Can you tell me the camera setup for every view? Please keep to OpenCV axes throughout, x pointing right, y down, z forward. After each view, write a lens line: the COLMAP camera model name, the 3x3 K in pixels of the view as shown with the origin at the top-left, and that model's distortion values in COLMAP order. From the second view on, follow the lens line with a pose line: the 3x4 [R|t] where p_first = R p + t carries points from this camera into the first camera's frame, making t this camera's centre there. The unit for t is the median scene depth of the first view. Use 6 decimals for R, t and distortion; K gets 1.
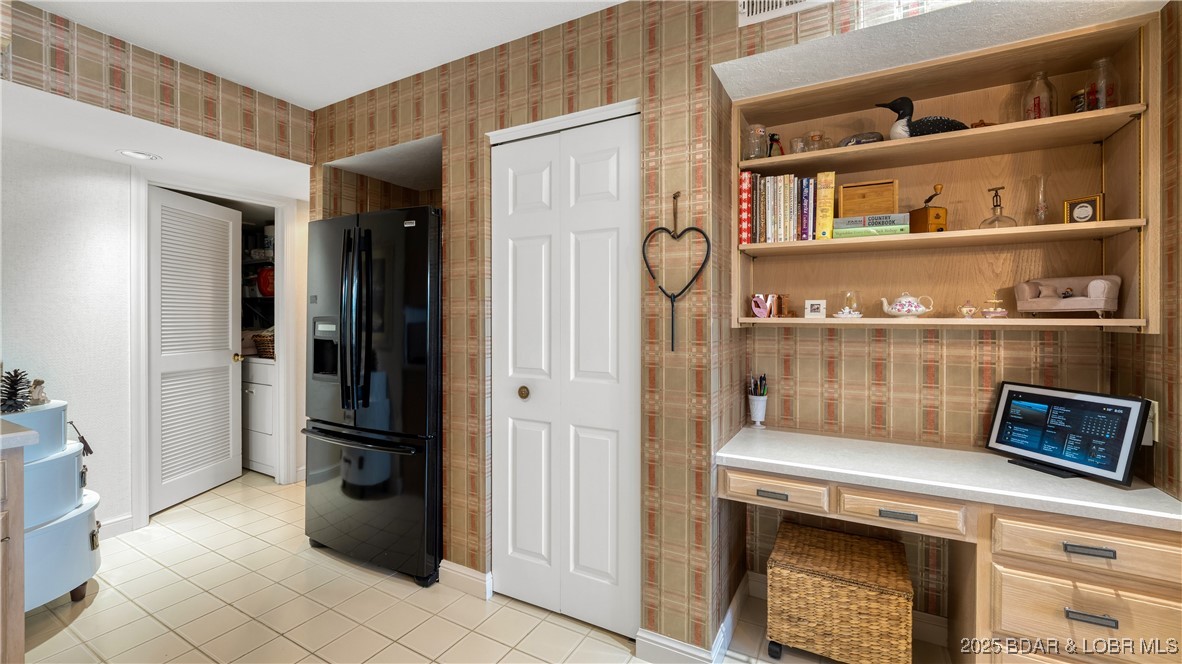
lens RADIAL K [[490.6, 0, 588.7], [0, 490.6, 308.2], [0, 0, 1]] dist [-0.004641, -0.000829]
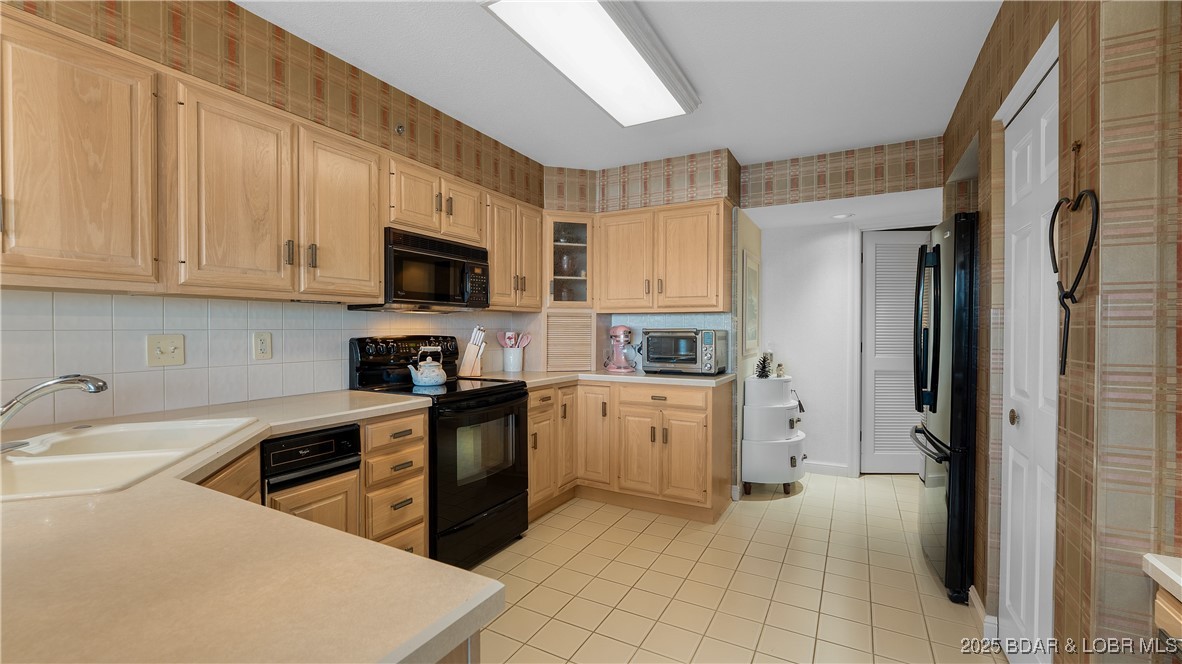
lens RADIAL K [[490.6, 0, 590.7], [0, 490.6, 335.5], [0, 0, 1]] dist [-0.004641, -0.000829]
pose [[0.012885, 0.011768, -0.999848, 0.653752], [0.018292, 0.999761, 0.012002, 0.009202], [0.999750, -0.018444, 0.012666, 0.273311]]
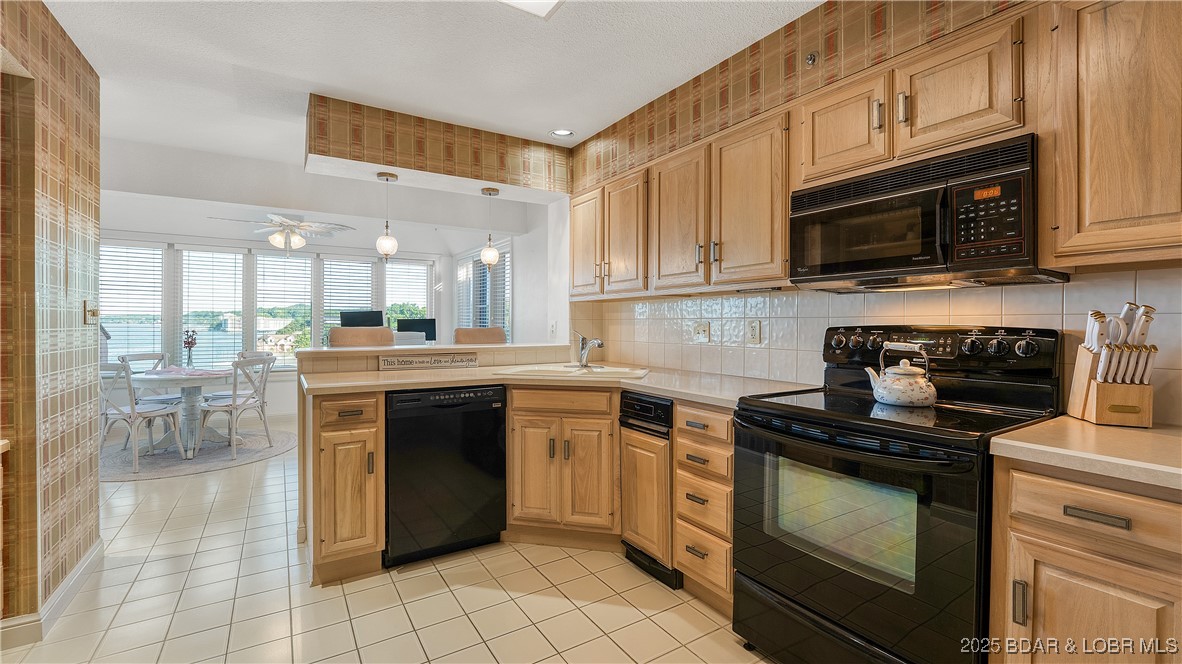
lens RADIAL K [[490.6, 0, 575.8], [0, 490.6, 326.2], [0, 0, 1]] dist [-0.004641, -0.000829]
pose [[-0.872188, -0.004204, 0.489153, -0.572160], [-0.010223, 0.999901, -0.009636, 0.032189], [-0.489064, -0.013405, -0.872145, 0.835215]]
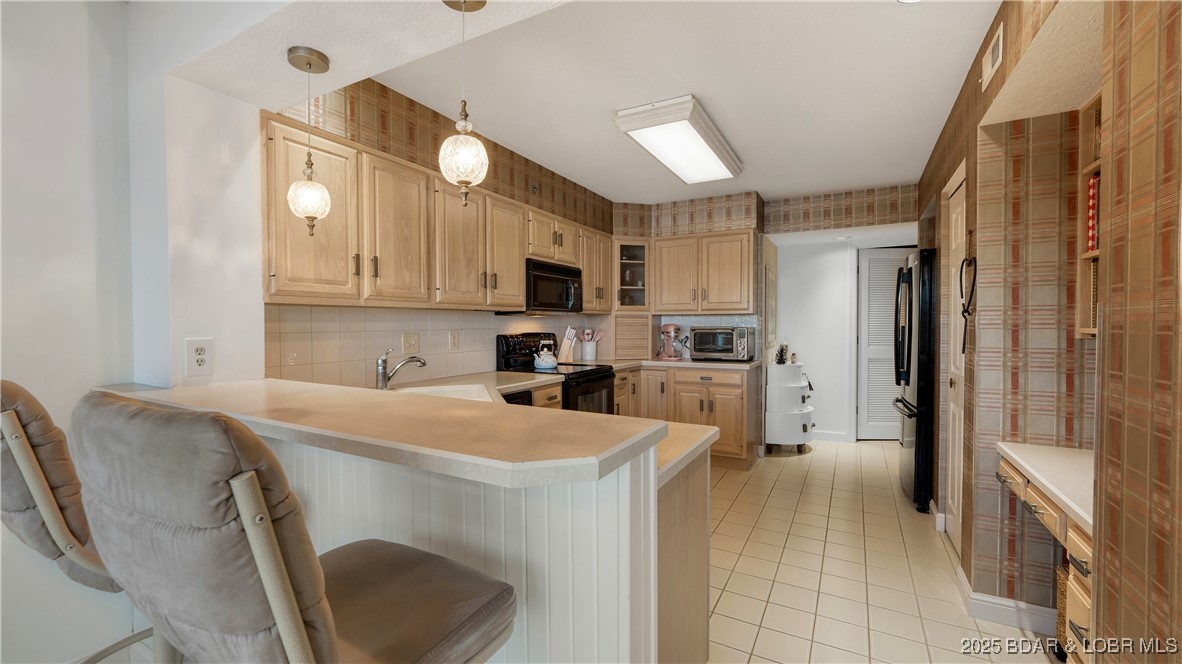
lens RADIAL K [[490.6, 0, 583.6], [0, 490.6, 333.6], [0, 0, 1]] dist [-0.004641, -0.000829]
pose [[0.003775, 0.018442, -0.999823, 1.160496], [0.022262, 0.999581, 0.018522, -0.010212], [0.999745, -0.022328, 0.003363, -0.003344]]
